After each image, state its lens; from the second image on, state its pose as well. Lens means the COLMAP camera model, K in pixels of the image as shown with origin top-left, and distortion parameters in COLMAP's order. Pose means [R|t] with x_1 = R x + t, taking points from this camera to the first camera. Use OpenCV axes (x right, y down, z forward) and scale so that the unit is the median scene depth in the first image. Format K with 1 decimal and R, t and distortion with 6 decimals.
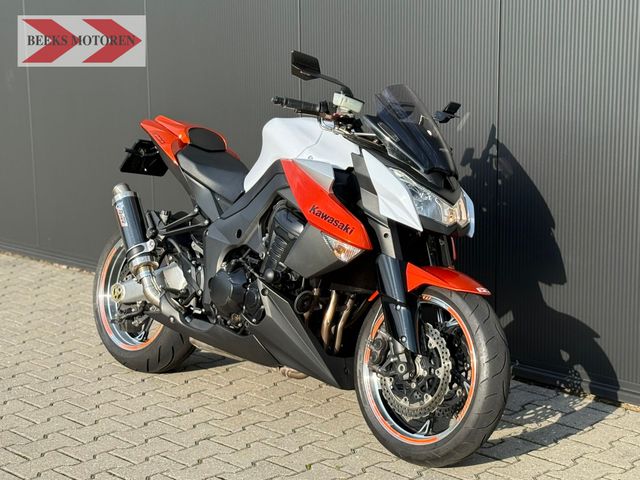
lens RADIAL K [[1284.9, 0, 320.0], [0, 1284.9, 240.0], [0, 0, 1]] dist [0.042325, 0.056906]
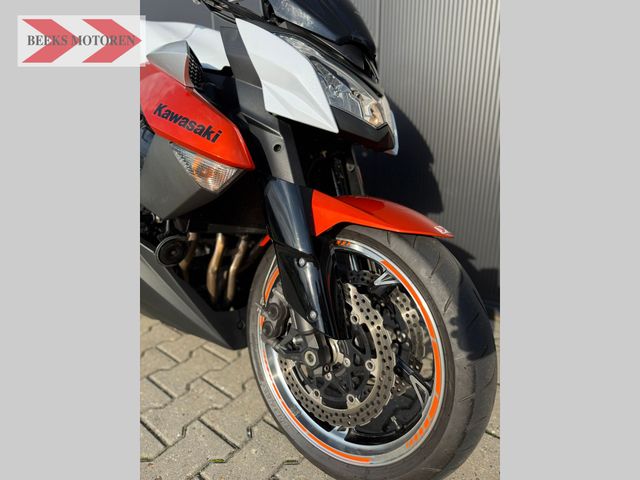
lens RADIAL K [[456.2, 0, 320.0], [0, 456.2, 240.0], [0, 0, 1]] dist [0.039098, -0.072277]
pose [[0.992047, -0.043391, 0.118150, 0.043628], [0.032657, 0.995286, 0.091318, 0.021835], [-0.121556, -0.086734, 0.988788, 0.772959]]
